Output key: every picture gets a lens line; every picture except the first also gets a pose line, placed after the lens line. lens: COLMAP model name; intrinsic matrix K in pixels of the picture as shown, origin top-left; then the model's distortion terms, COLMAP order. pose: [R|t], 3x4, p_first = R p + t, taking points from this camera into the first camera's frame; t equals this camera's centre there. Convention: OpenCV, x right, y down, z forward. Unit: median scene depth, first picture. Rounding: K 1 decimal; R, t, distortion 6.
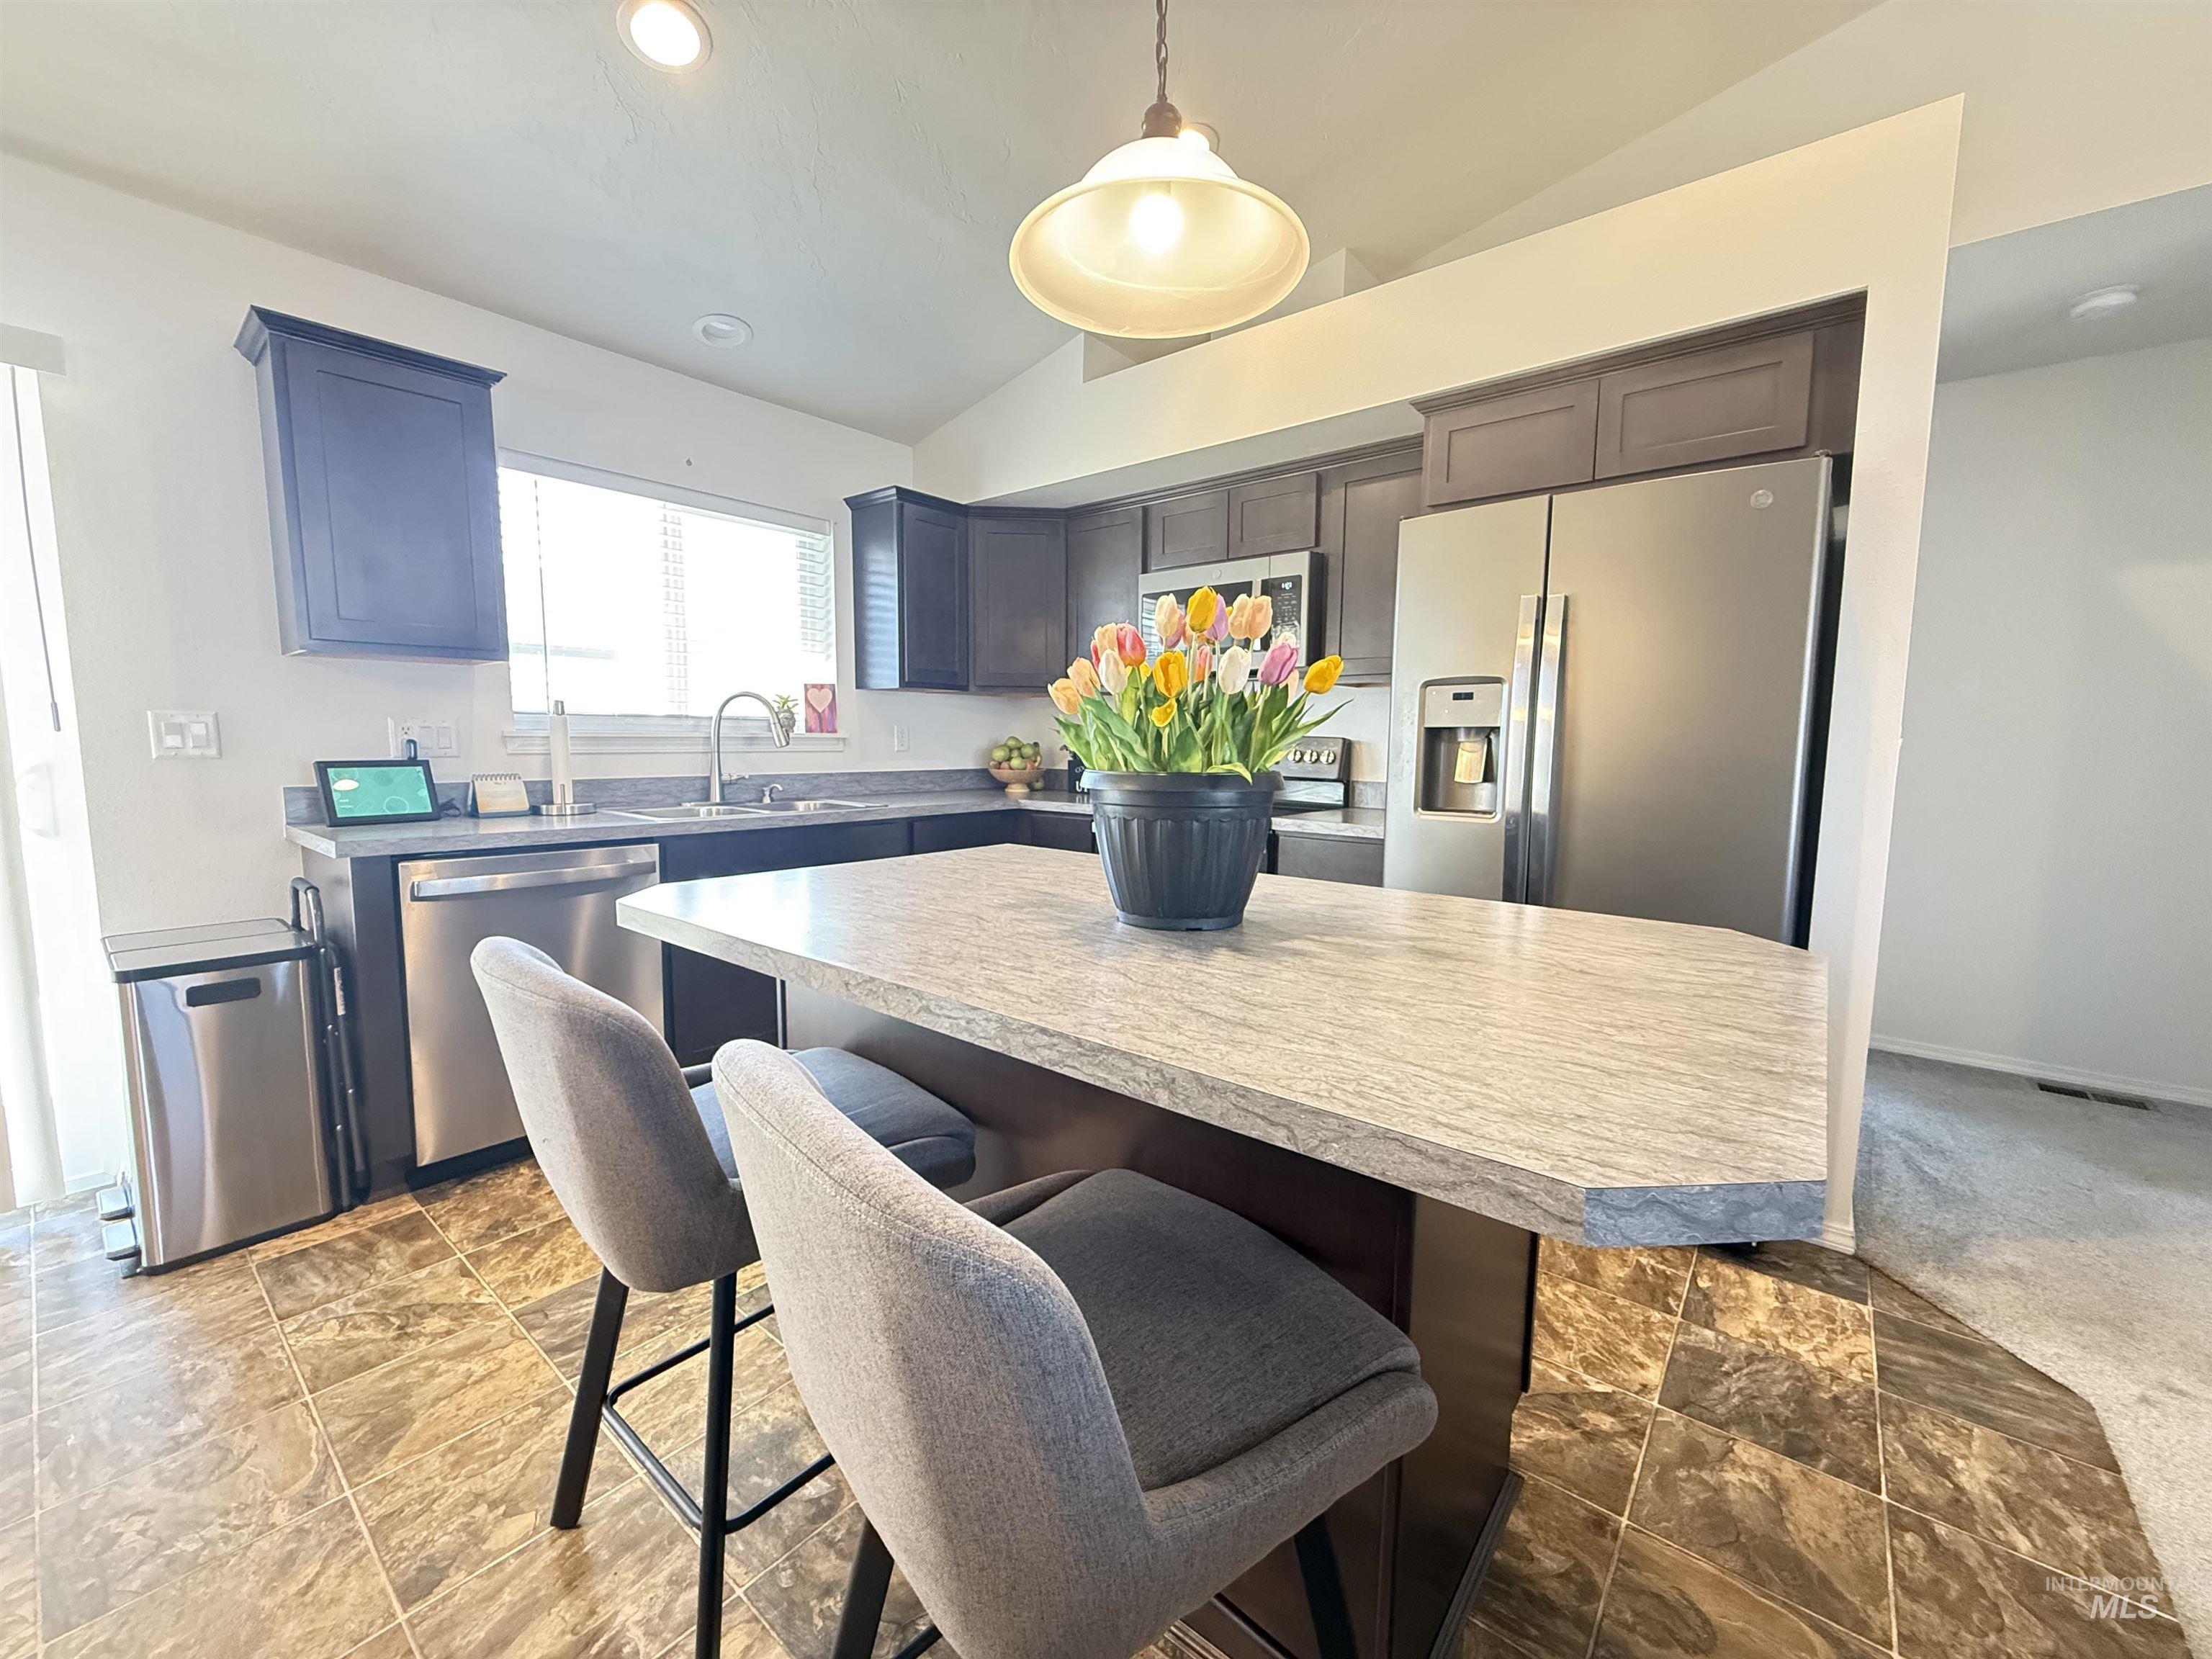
lens RADIAL K [[880.7, 0, 1101.3], [0, 880.7, 829.4], [0, 0, 1]] dist [0.000593, -0.000206]
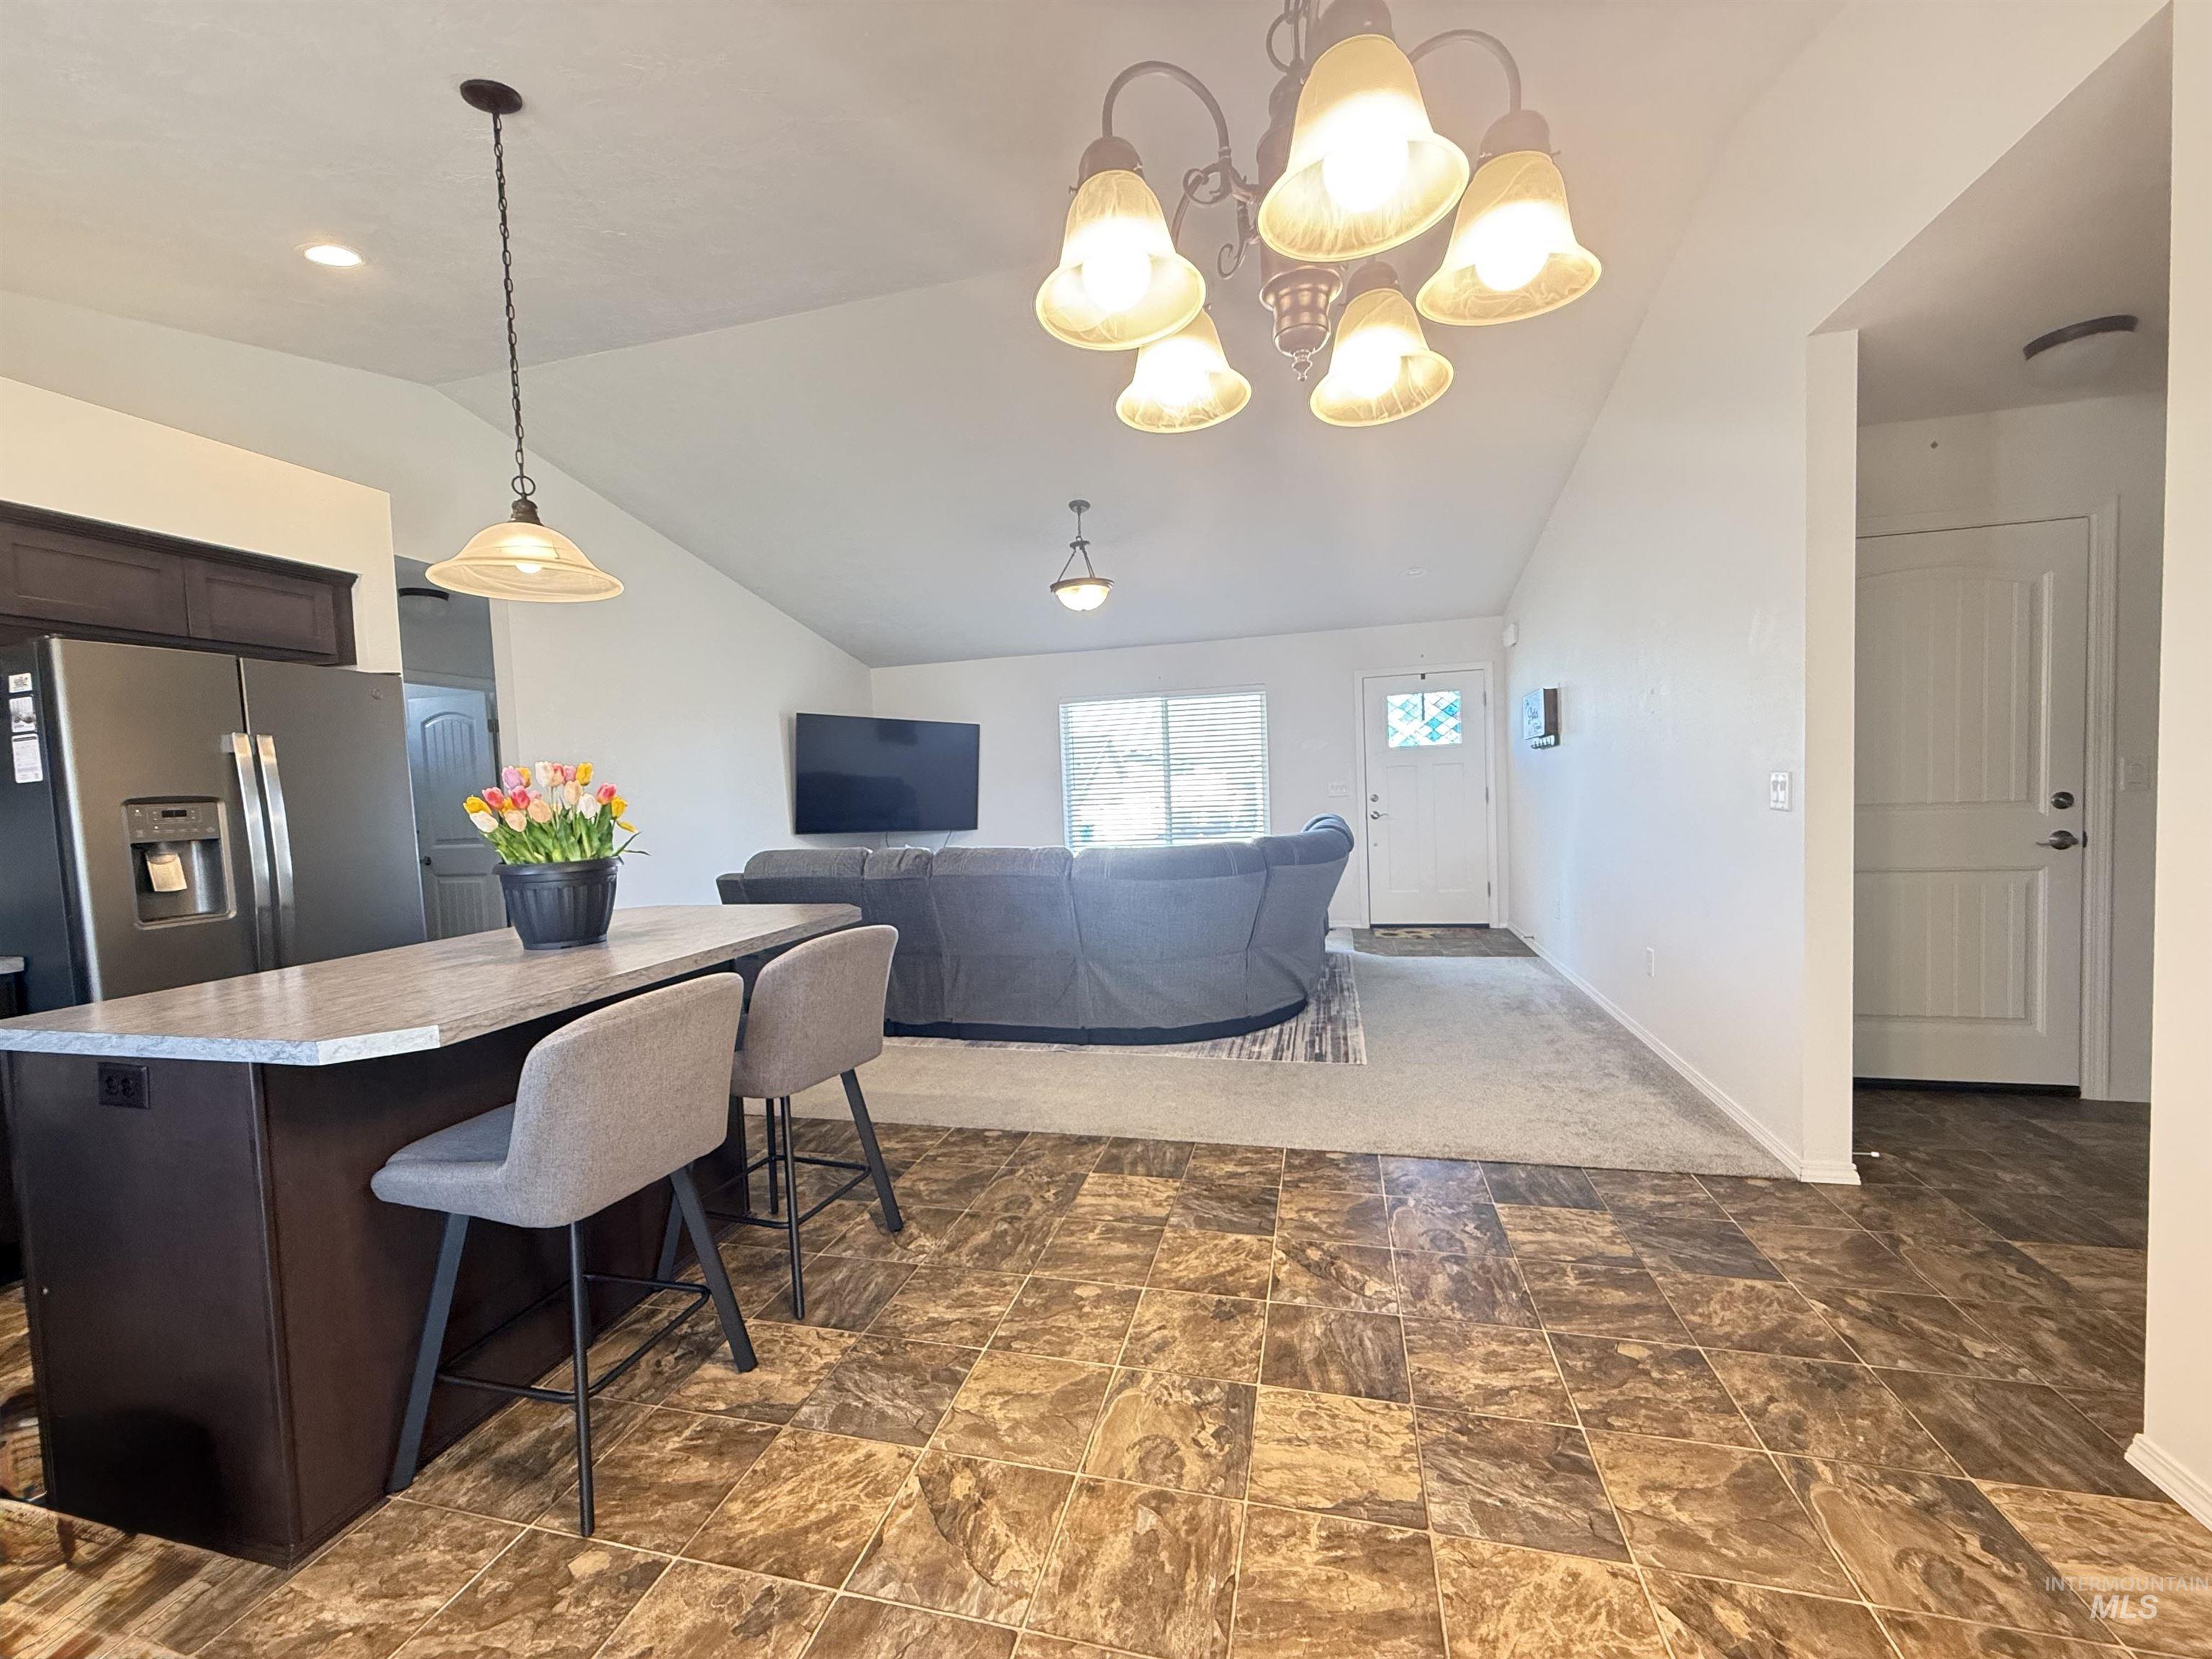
lens RADIAL K [[880.7, 0, 1101.3], [0, 880.7, 829.4], [0, 0, 1]] dist [0.000593, -0.000206]
pose [[-0.424886, -0.036037, 0.904529, -1.238543], [0.129637, 0.986486, 0.100197, -0.102533], [-0.895916, 0.159832, -0.414473, 0.467392]]
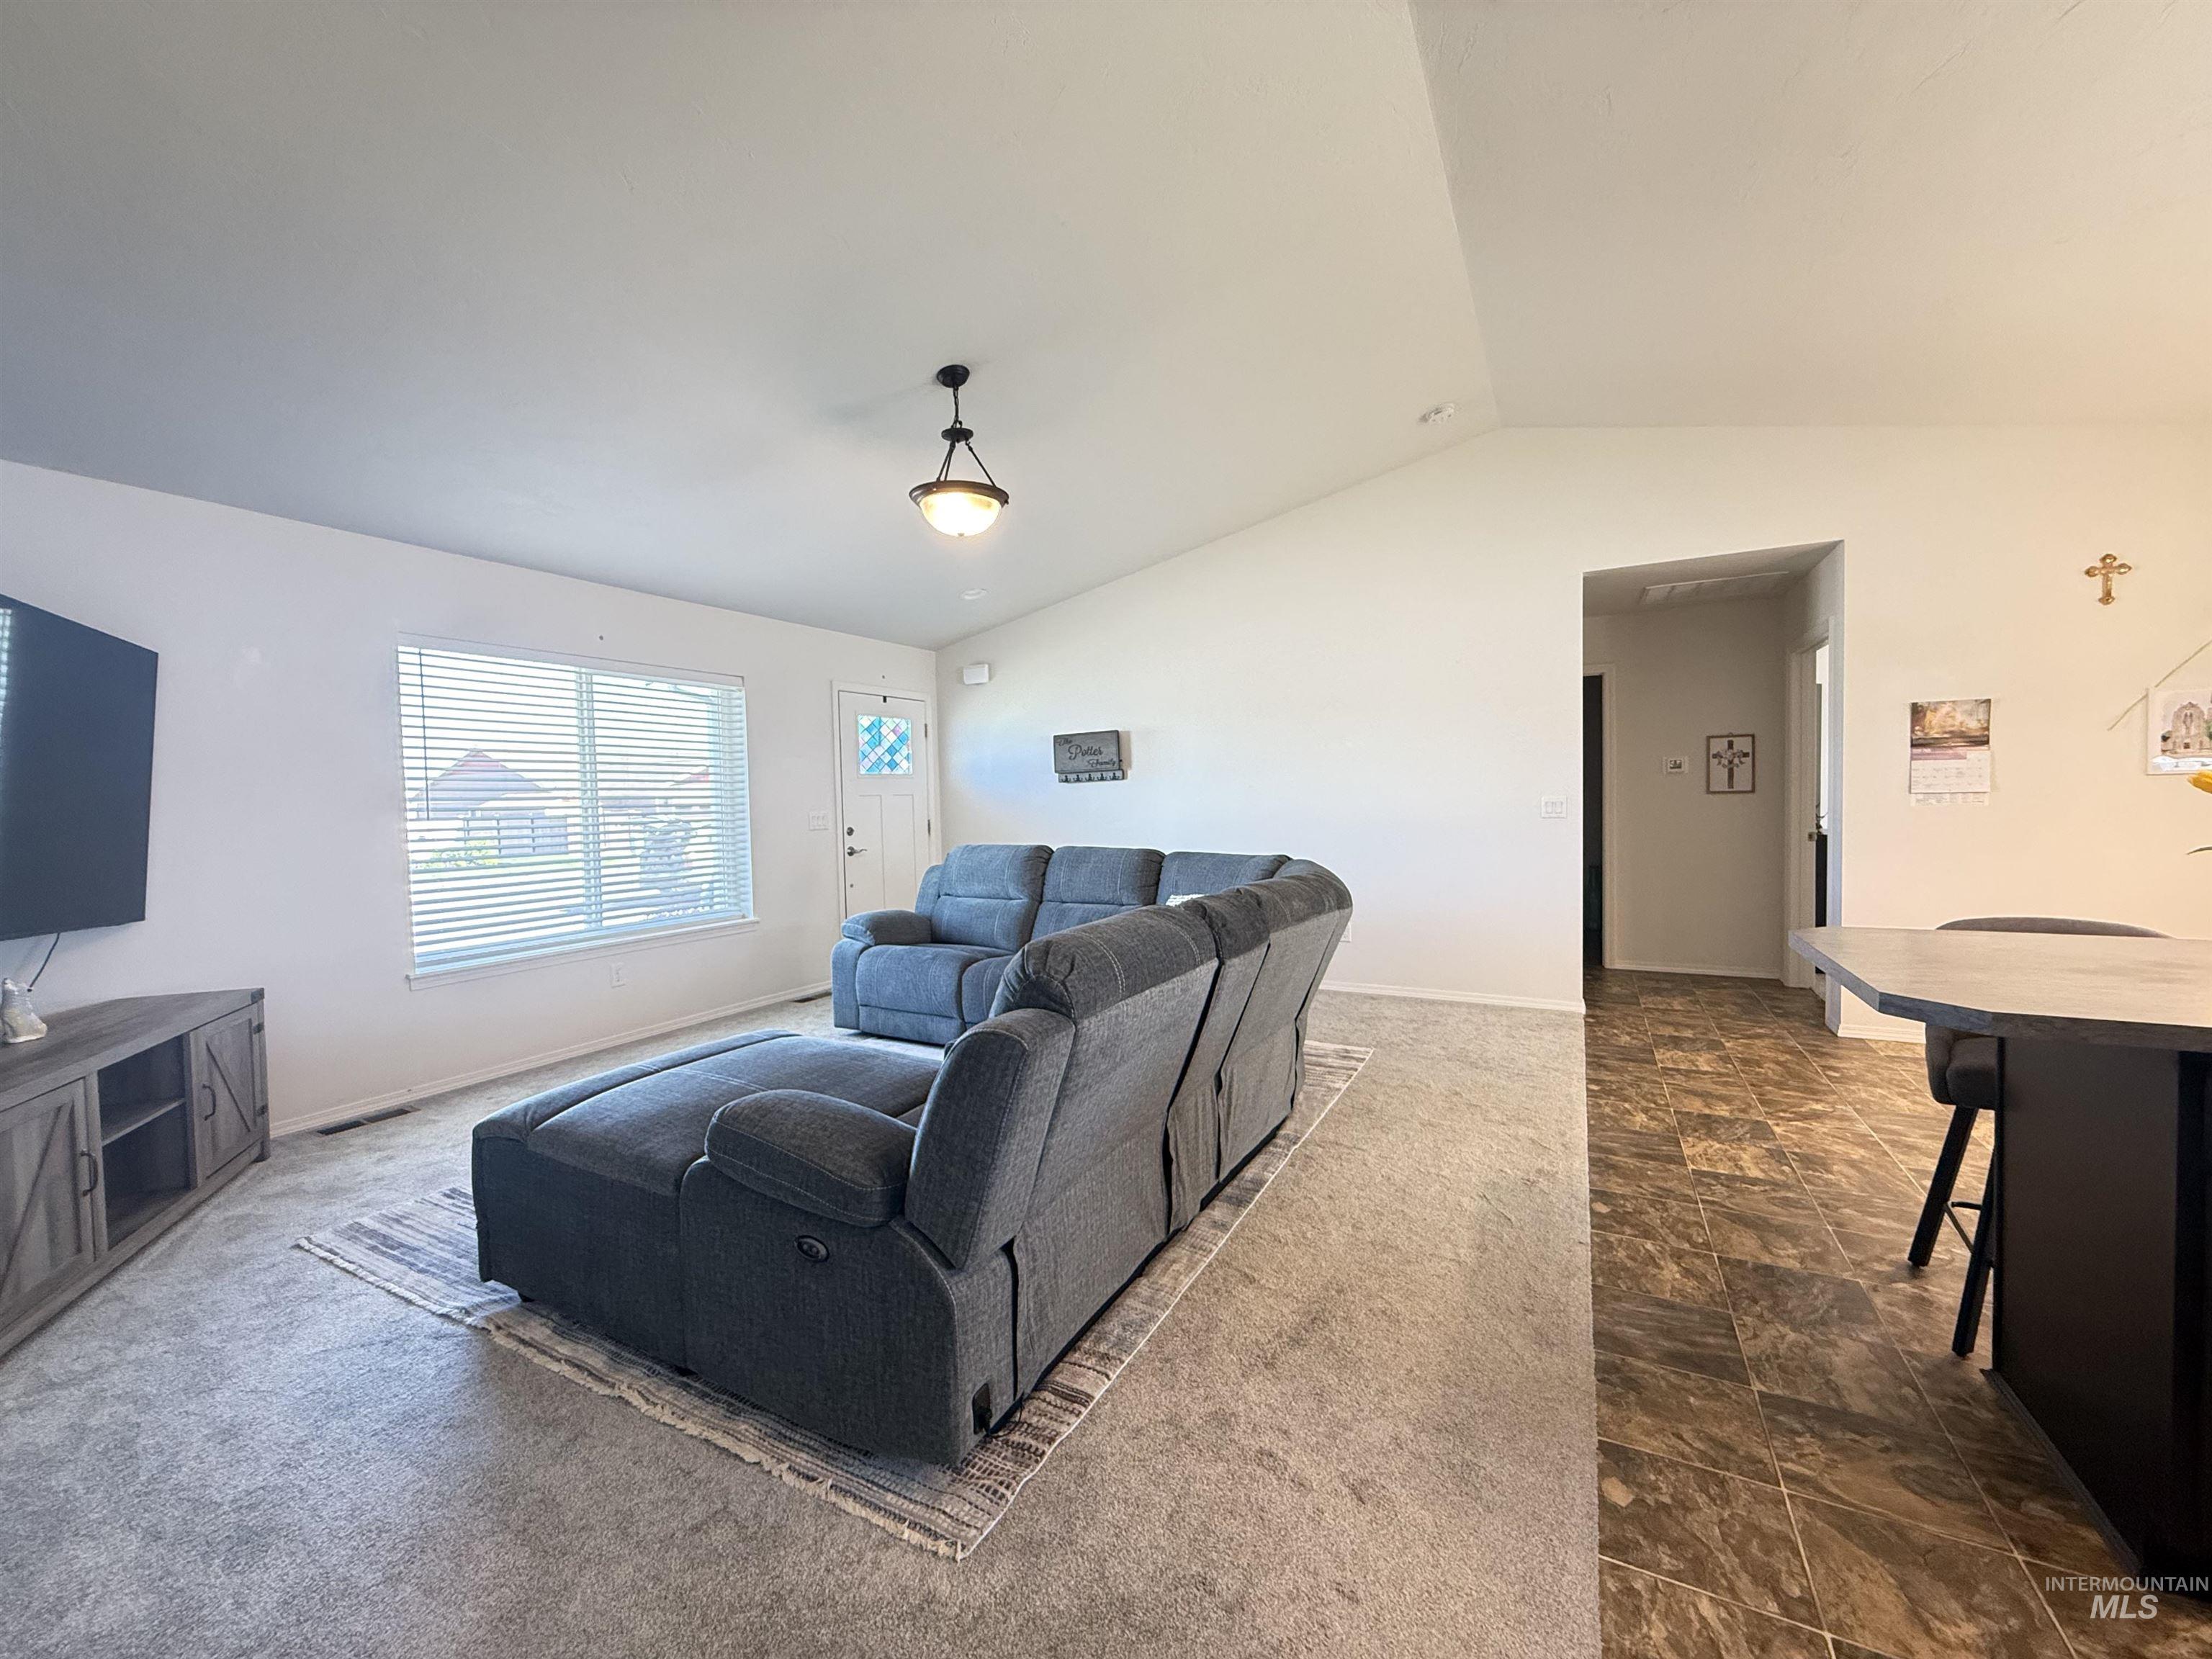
lens RADIAL K [[880.7, 0, 1101.3], [0, 880.7, 829.4], [0, 0, 1]] dist [0.000593, -0.000206]
pose [[-0.981047, 0.020219, -0.192713, 1.238965], [-0.006348, 0.990654, 0.136253, -0.156629], [0.193667, 0.134893, -0.971749, 1.124208]]
